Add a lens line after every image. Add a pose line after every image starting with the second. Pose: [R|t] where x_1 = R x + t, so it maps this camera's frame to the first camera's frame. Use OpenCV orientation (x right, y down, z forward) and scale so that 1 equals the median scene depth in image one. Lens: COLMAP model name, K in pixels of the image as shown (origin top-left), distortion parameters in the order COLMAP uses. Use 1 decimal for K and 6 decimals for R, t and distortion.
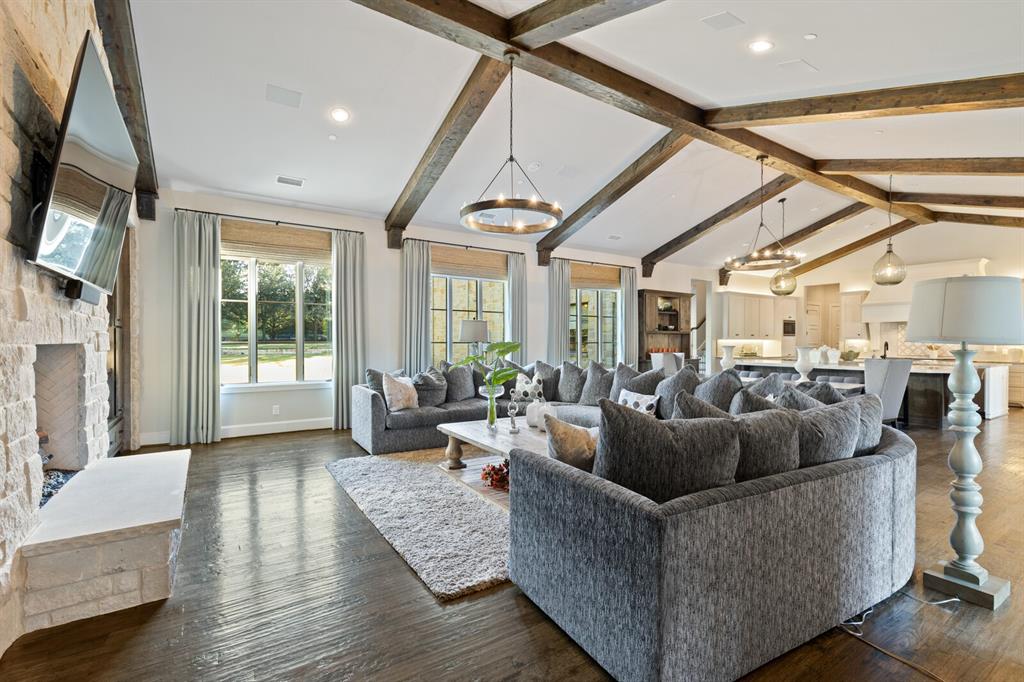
lens RADIAL K [[457.5, 0, 506.9], [0, 457.5, 343.7], [0, 0, 1]] dist [0.001209, 0.000488]
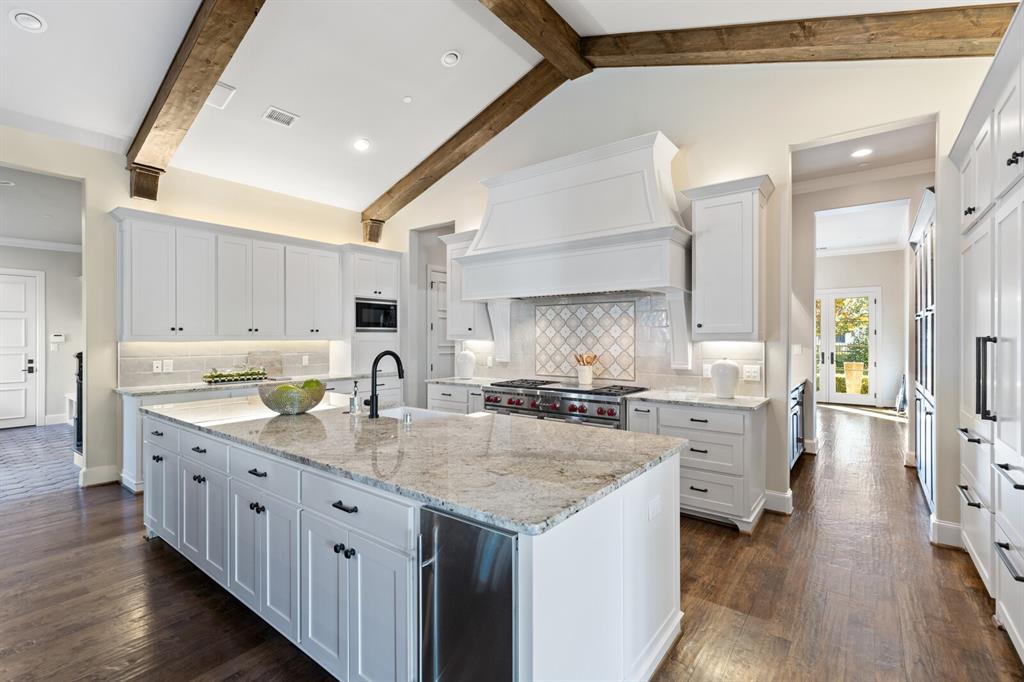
lens RADIAL K [[464.0, 0, 512.0], [0, 464.0, 341.0], [0, 0, 1]] dist [-0.000058, 0.000071]
pose [[0.941800, -0.007589, 0.336089, 0.648511], [0.006846, 0.999971, 0.003395, -0.009450], [-0.336105, -0.000896, 0.941824, 0.552984]]
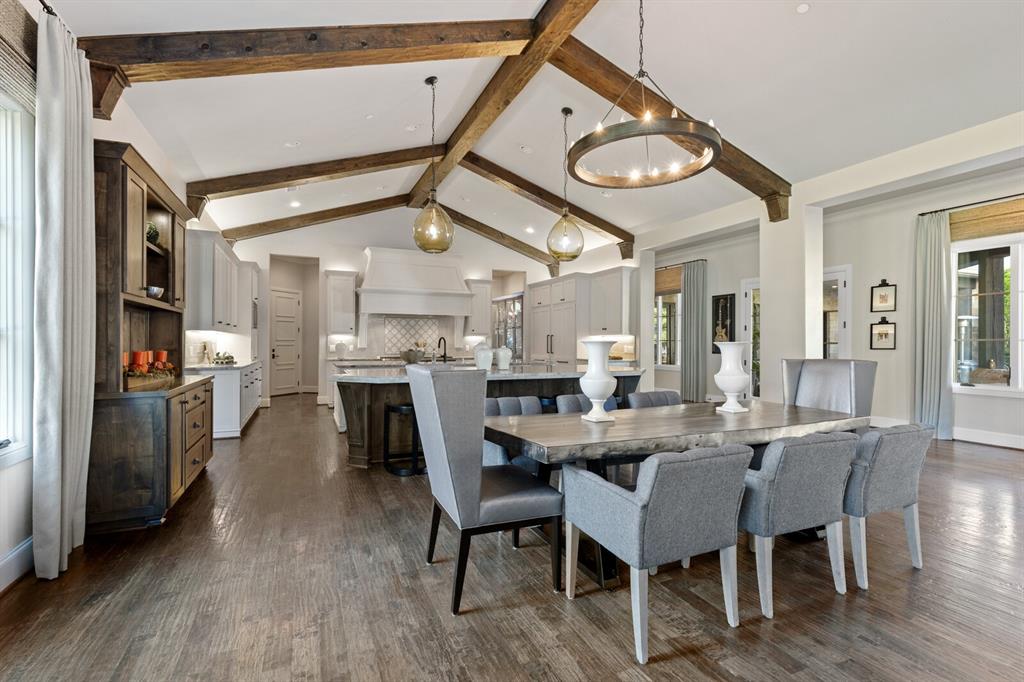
lens RADIAL K [[464.0, 0, 512.0], [0, 464.0, 341.0], [0, 0, 1]] dist [-0.000058, 0.000071]
pose [[0.156080, 0.001625, 0.987743, 0.043125], [0.004621, 0.999987, -0.002375, 0.003869], [-0.987734, 0.004935, 0.156070, 0.606567]]
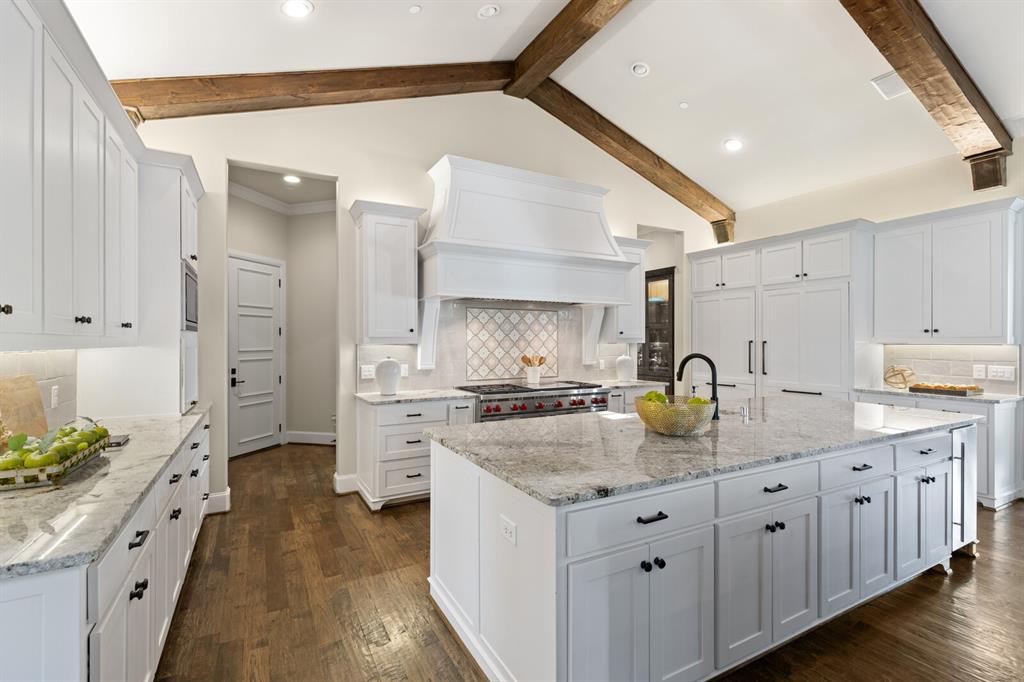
lens RADIAL K [[457.5, 0, 506.9], [0, 457.5, 343.7], [0, 0, 1]] dist [0.001209, 0.000488]
pose [[0.079490, -0.008449, 0.996800, 0.415330], [0.006459, 0.999947, 0.007960, -0.011624], [-0.996815, 0.005805, 0.079540, 0.887864]]
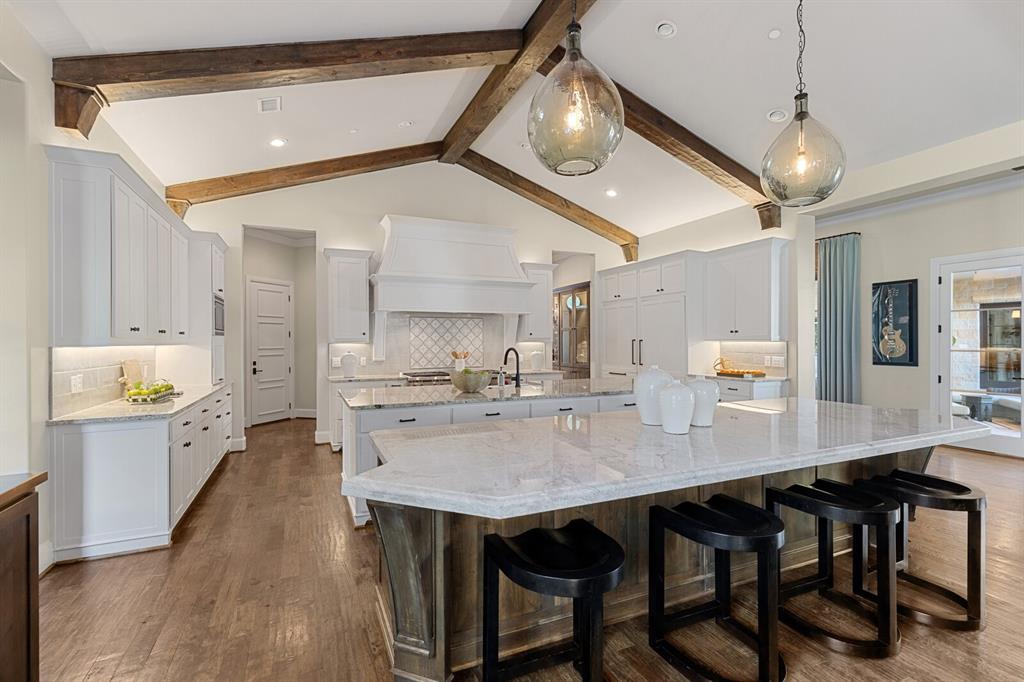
lens RADIAL K [[460.9, 0, 512.0], [0, 460.9, 343.3], [0, 0, 1]] dist [0.001675, 0.000339]
pose [[0.150573, -0.008520, 0.988562, 0.266772], [0.011948, 0.999906, 0.006798, -0.010279], [-0.988527, 0.010788, 0.150661, 0.743326]]
